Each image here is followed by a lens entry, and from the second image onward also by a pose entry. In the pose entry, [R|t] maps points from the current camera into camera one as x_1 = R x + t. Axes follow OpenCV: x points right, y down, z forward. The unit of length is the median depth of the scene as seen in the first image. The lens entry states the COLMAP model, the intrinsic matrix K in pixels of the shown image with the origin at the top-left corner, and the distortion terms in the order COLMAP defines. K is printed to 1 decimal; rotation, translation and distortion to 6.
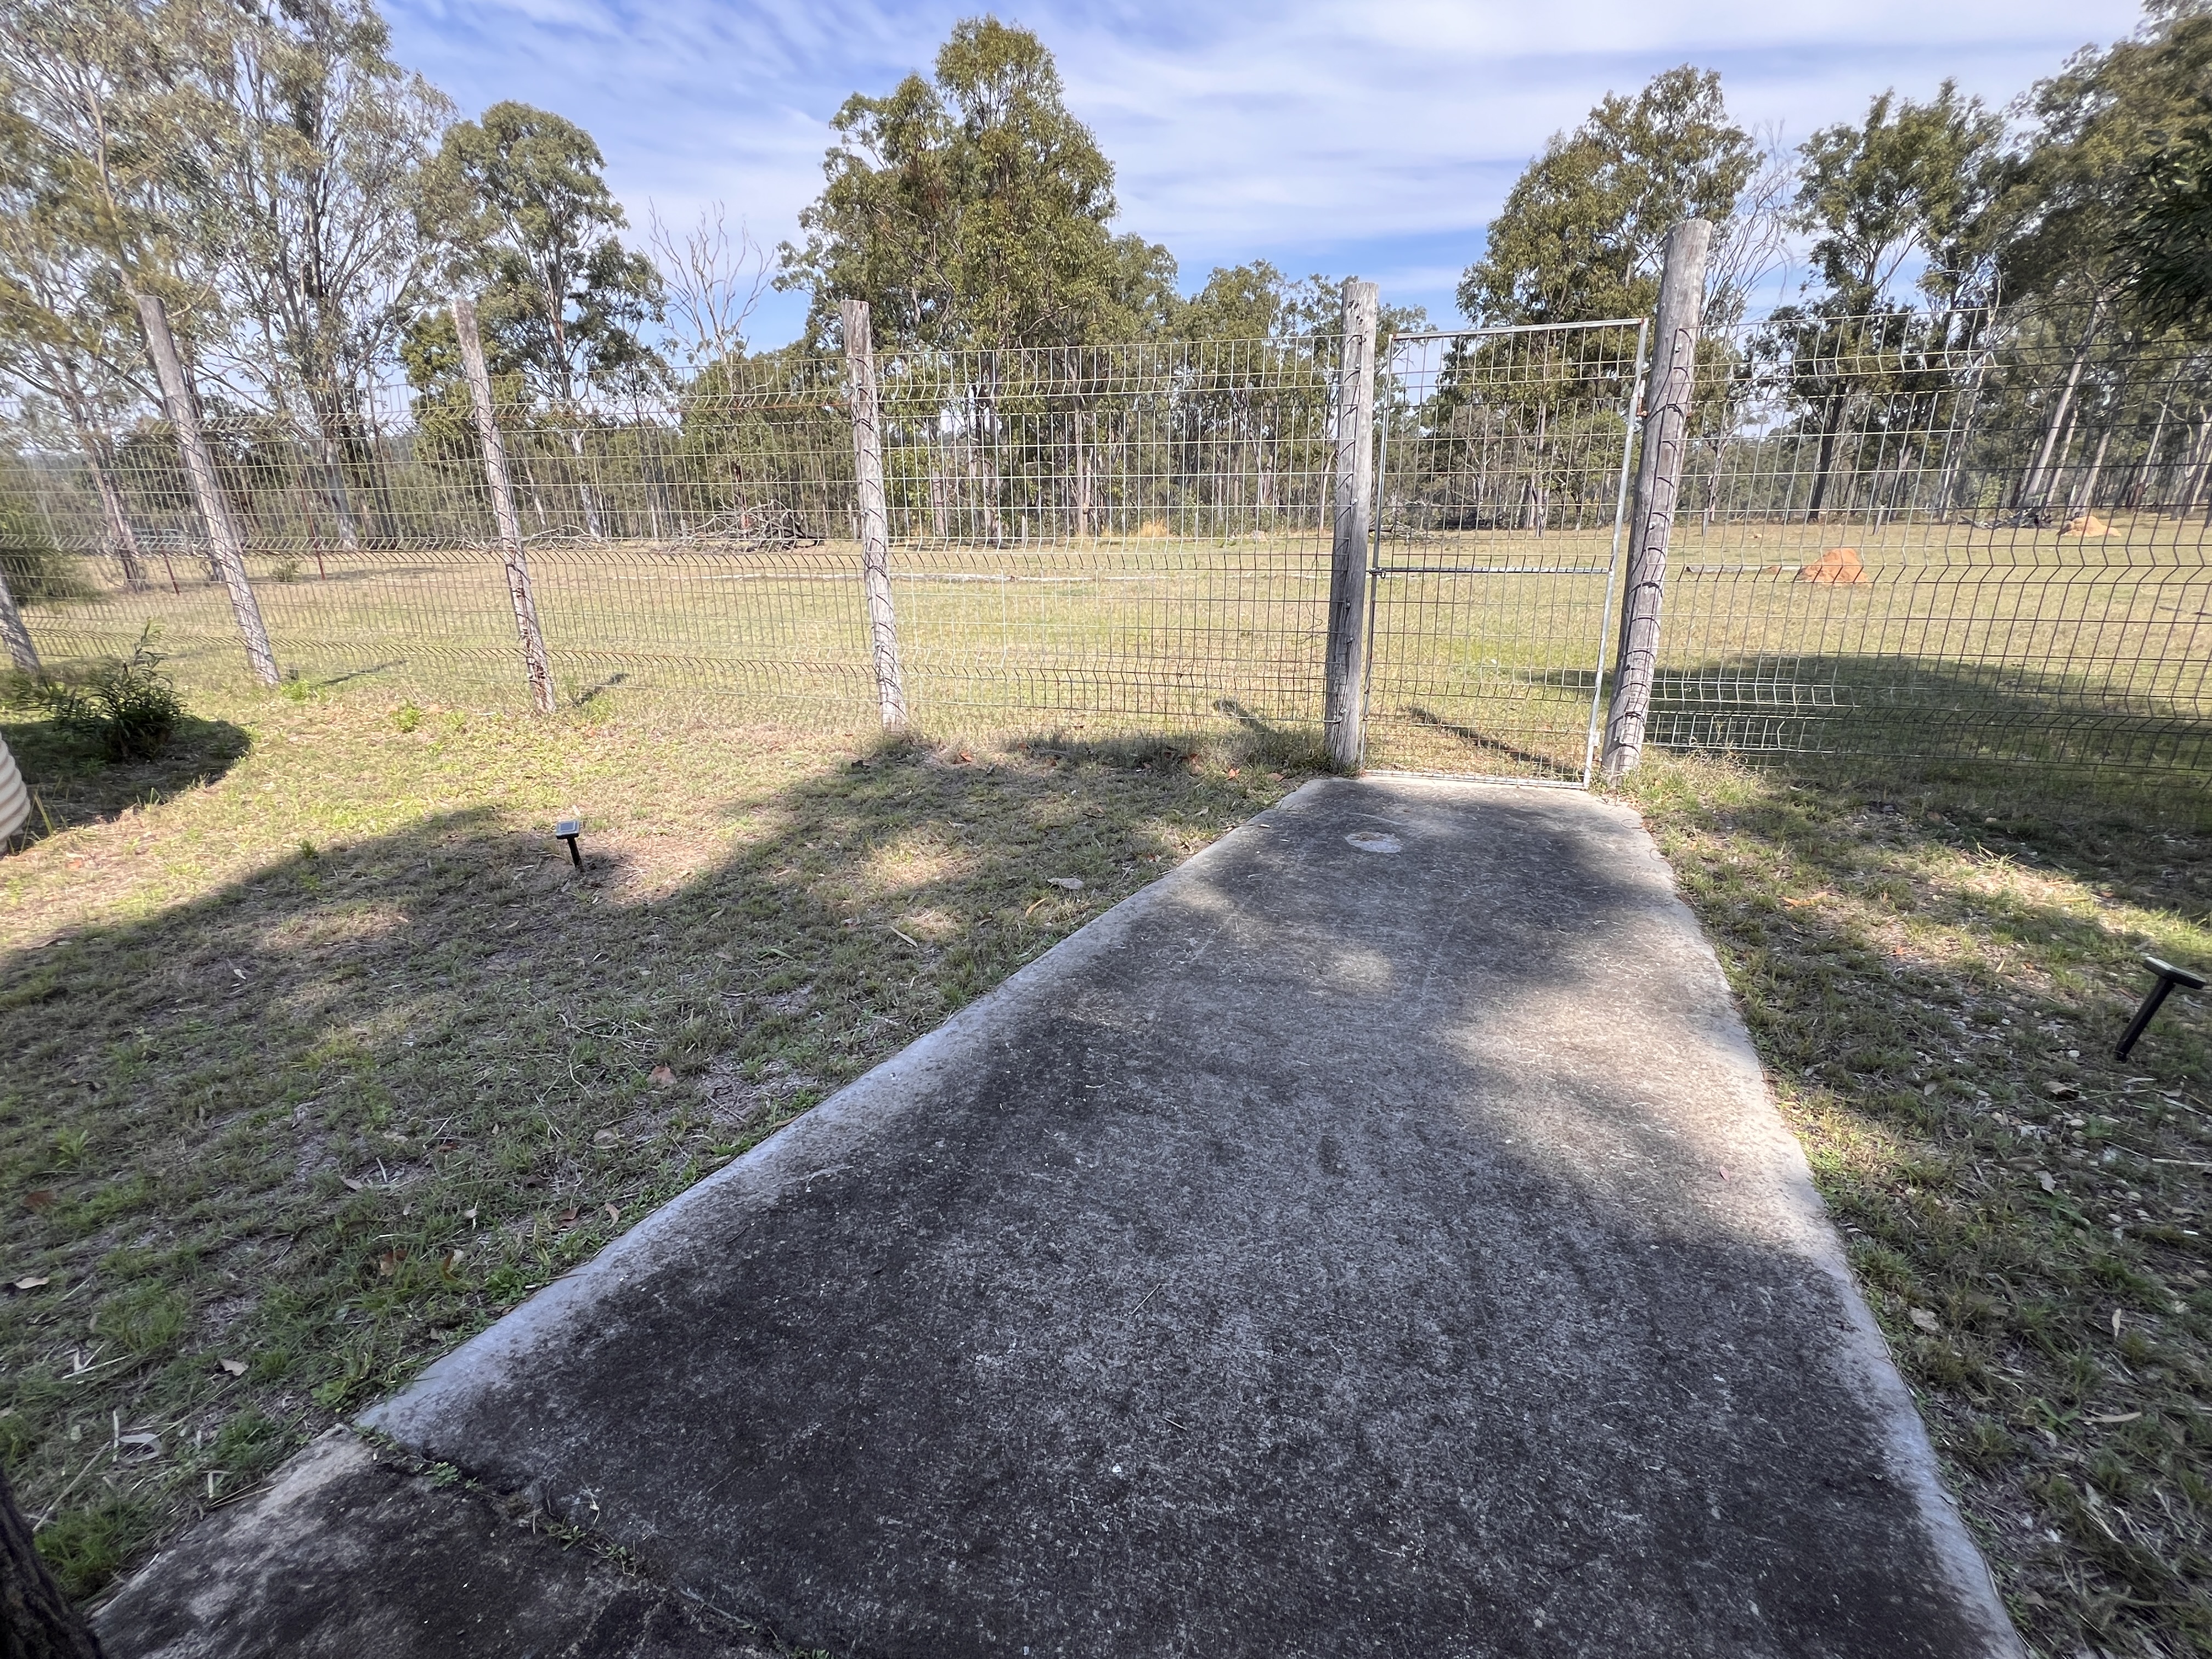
lens RADIAL K [[985.6, 0, 1120.6], [0, 985.6, 828.0], [0, 0, 1]] dist [-0.003023, -0.000282]
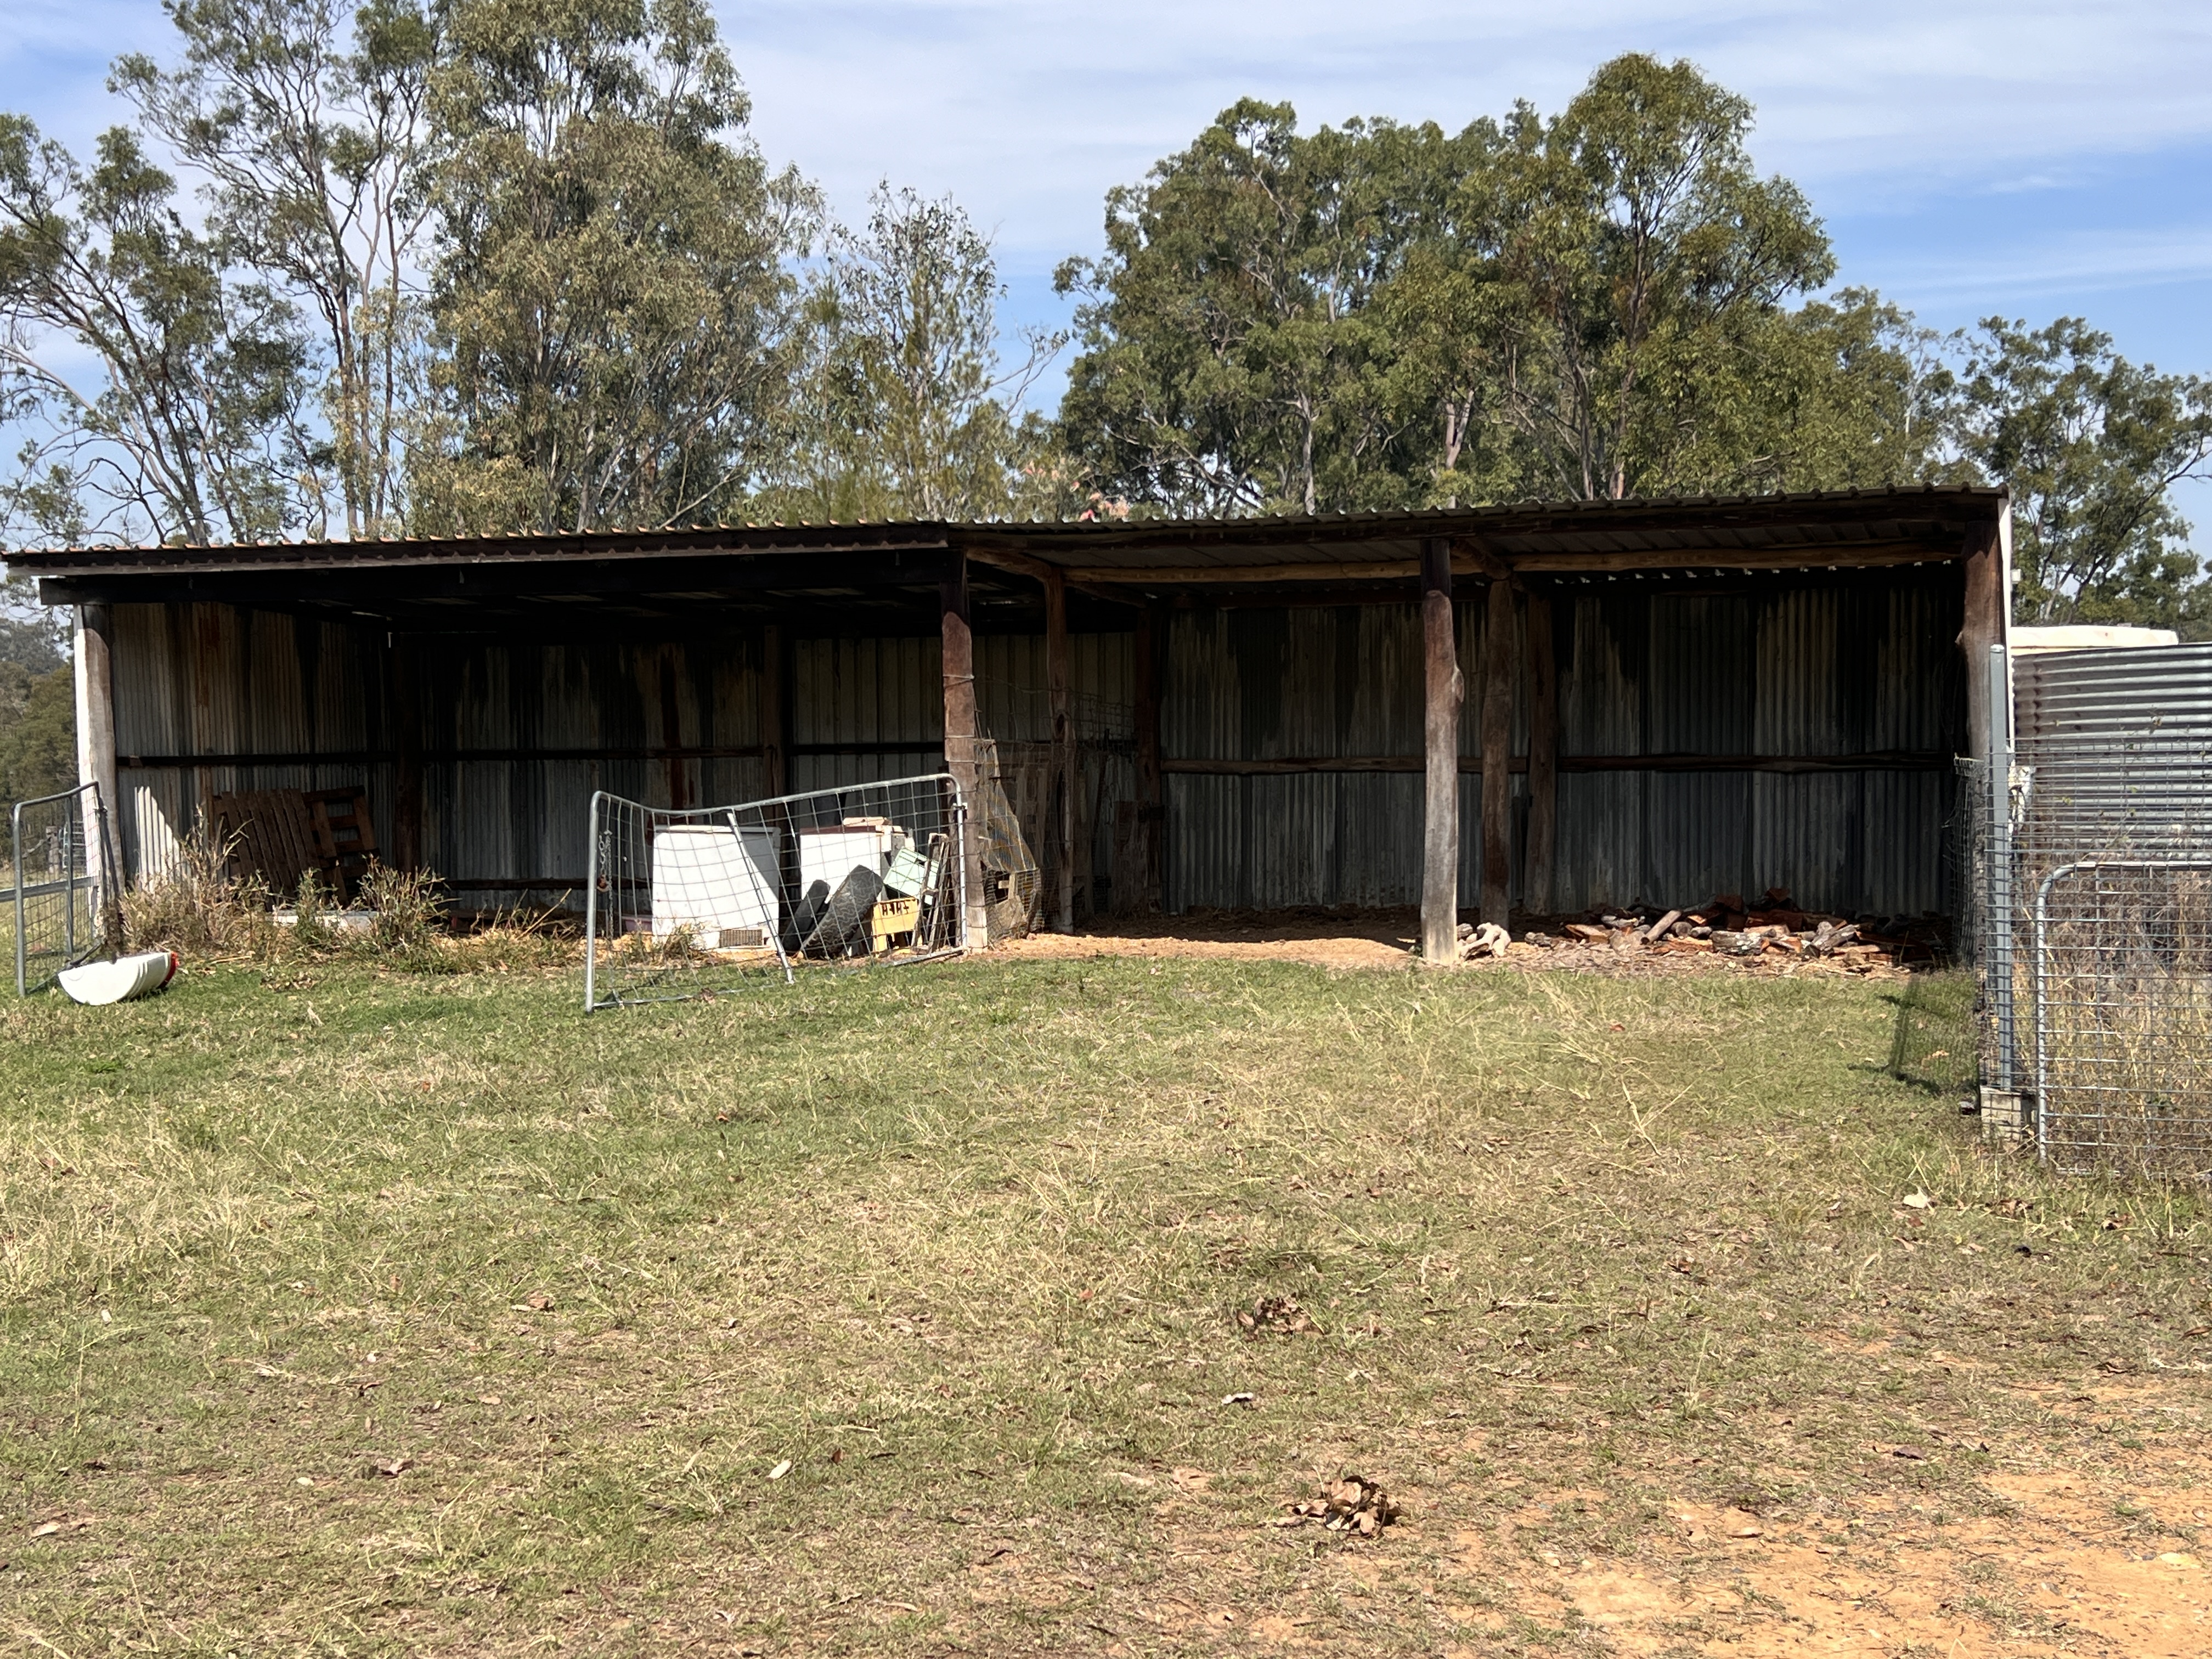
lens RADIAL K [[2638.8, 0, 1092.1], [0, 2638.8, 849.6], [0, 0, 1]] dist [0.049243, 0.000000]
pose [[0.995580, -0.006217, -0.093717, -0.175327], [-0.021267, 0.956969, -0.289411, 0.102115], [0.091483, 0.290125, 0.952606, -0.292596]]
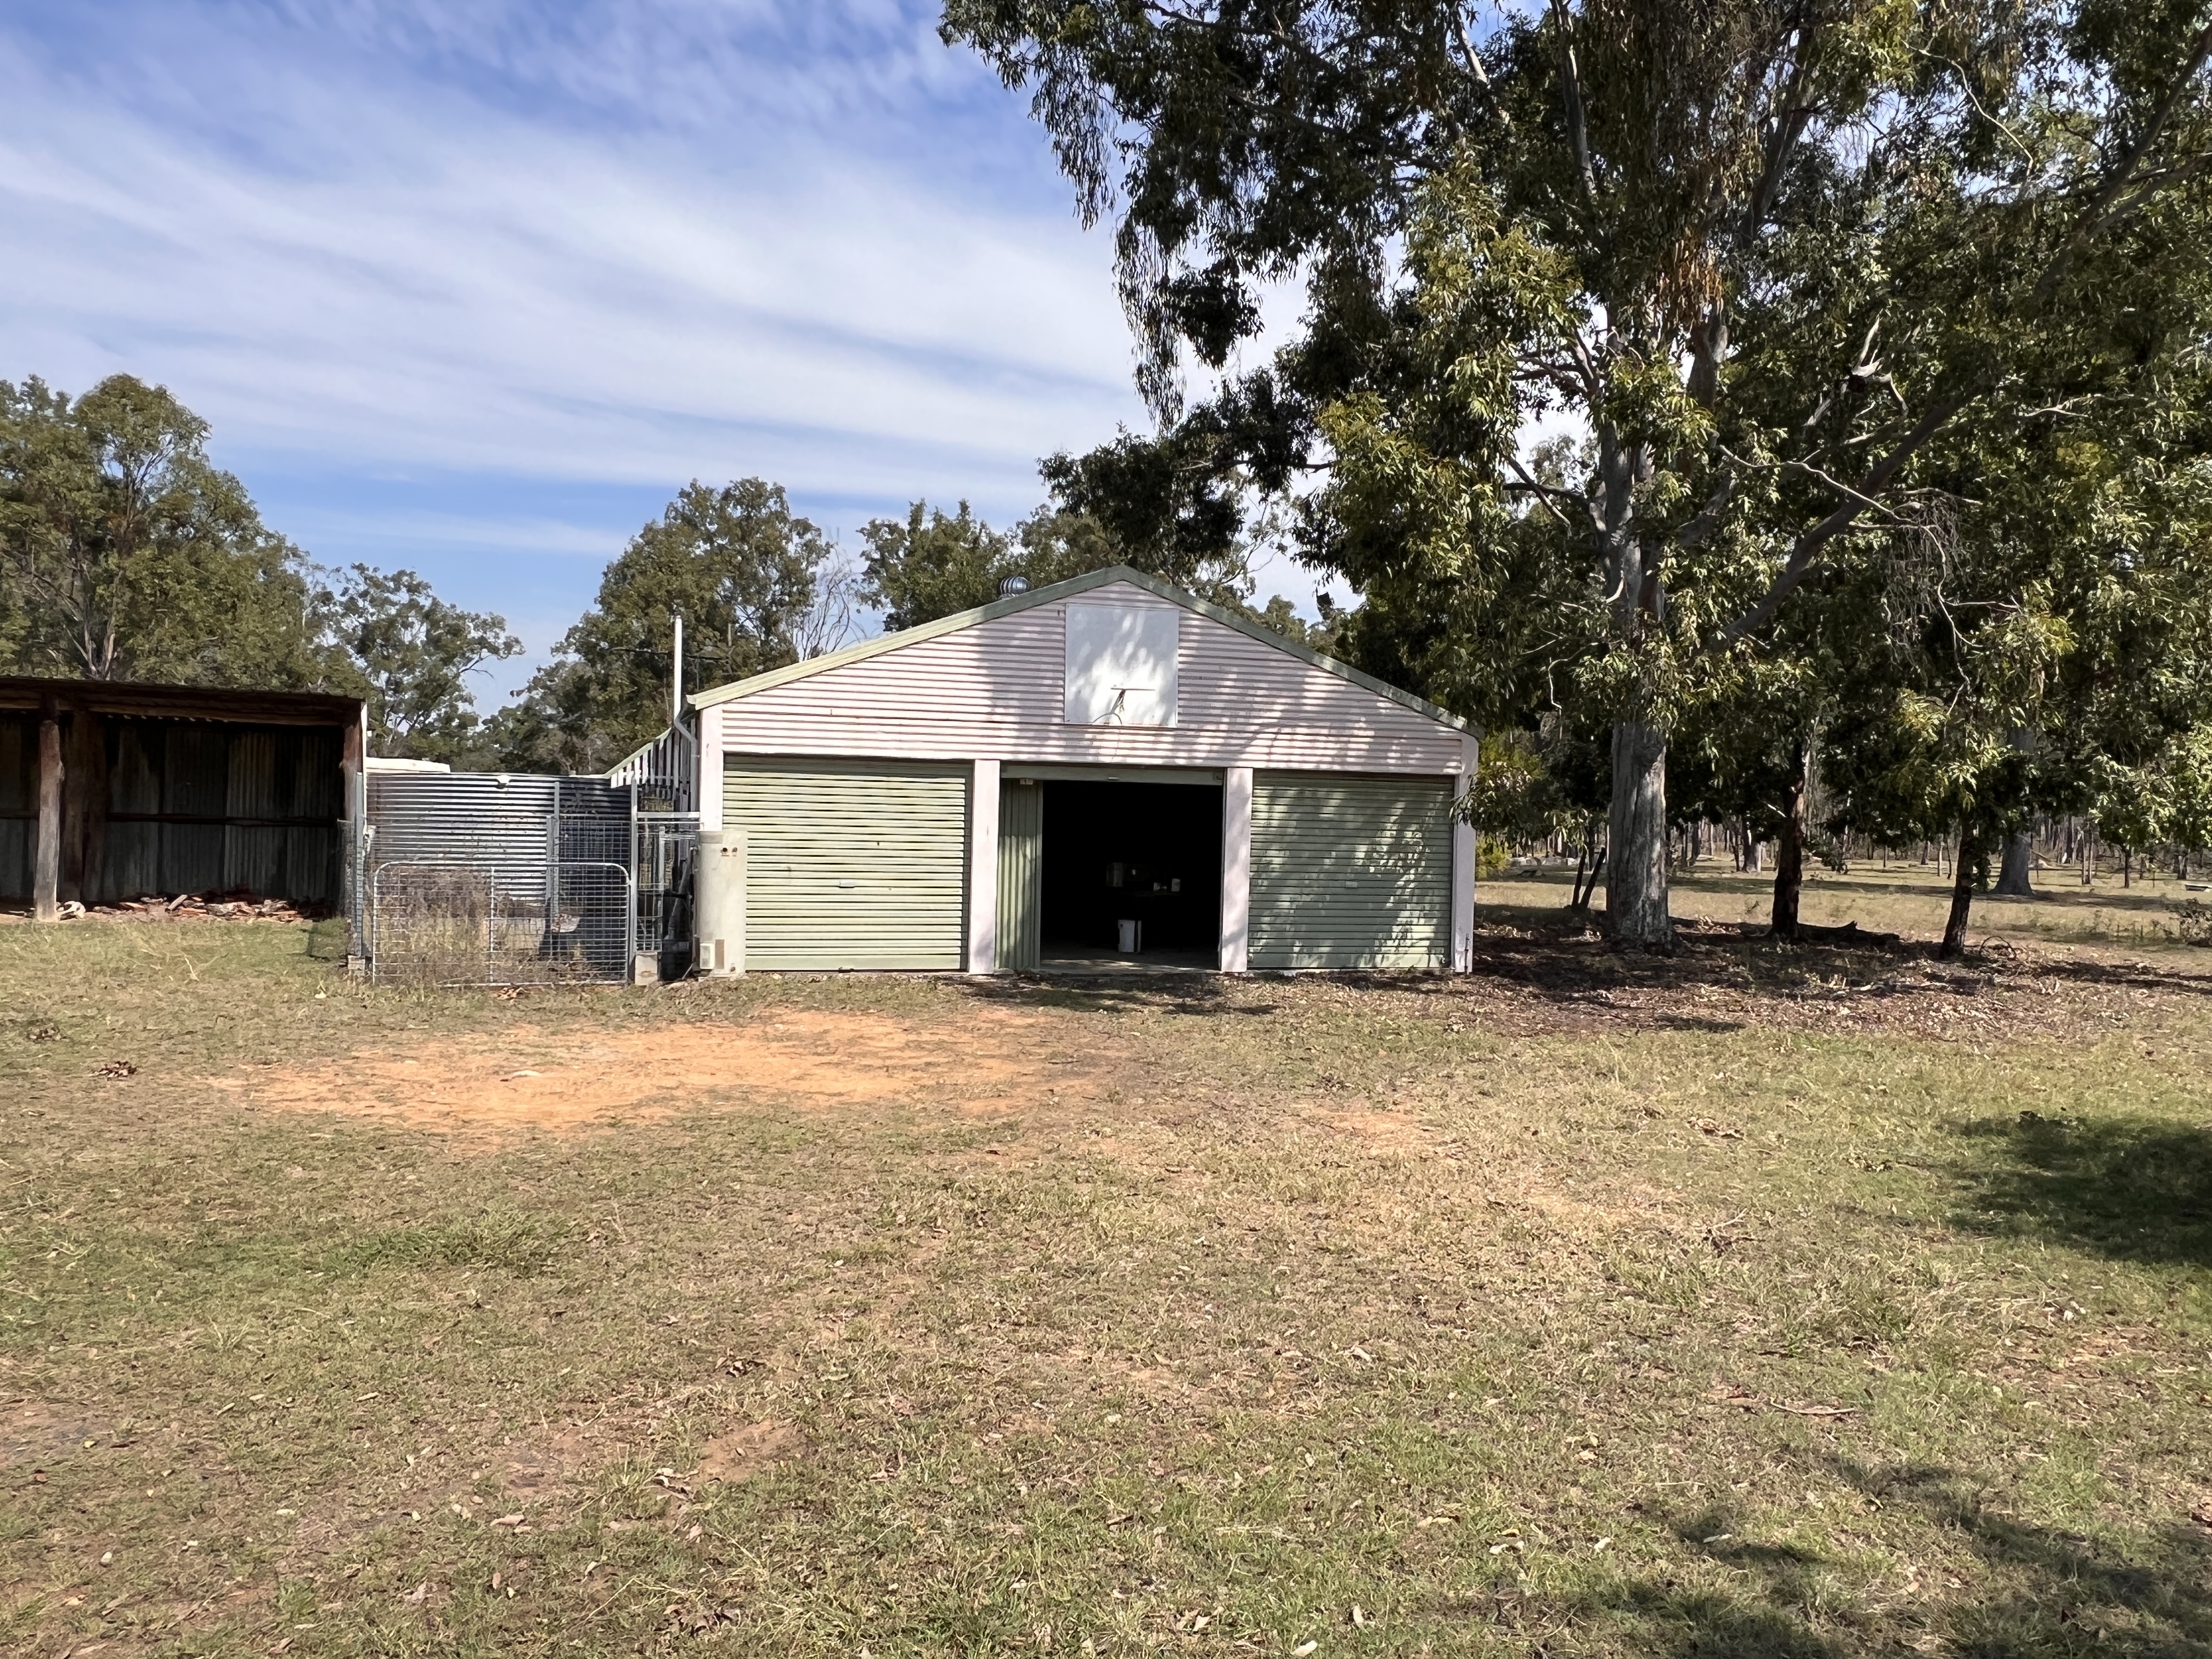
lens RADIAL K [[1570.5, 0, 1126.6], [0, 1570.5, 830.9], [0, 0, 1]] dist [0.001696, -0.015843]
pose [[0.770536, 0.021526, 0.637033, -0.192236], [0.184234, 0.949249, -0.254920, 0.125450], [-0.610190, 0.313788, 0.727465, -0.358644]]
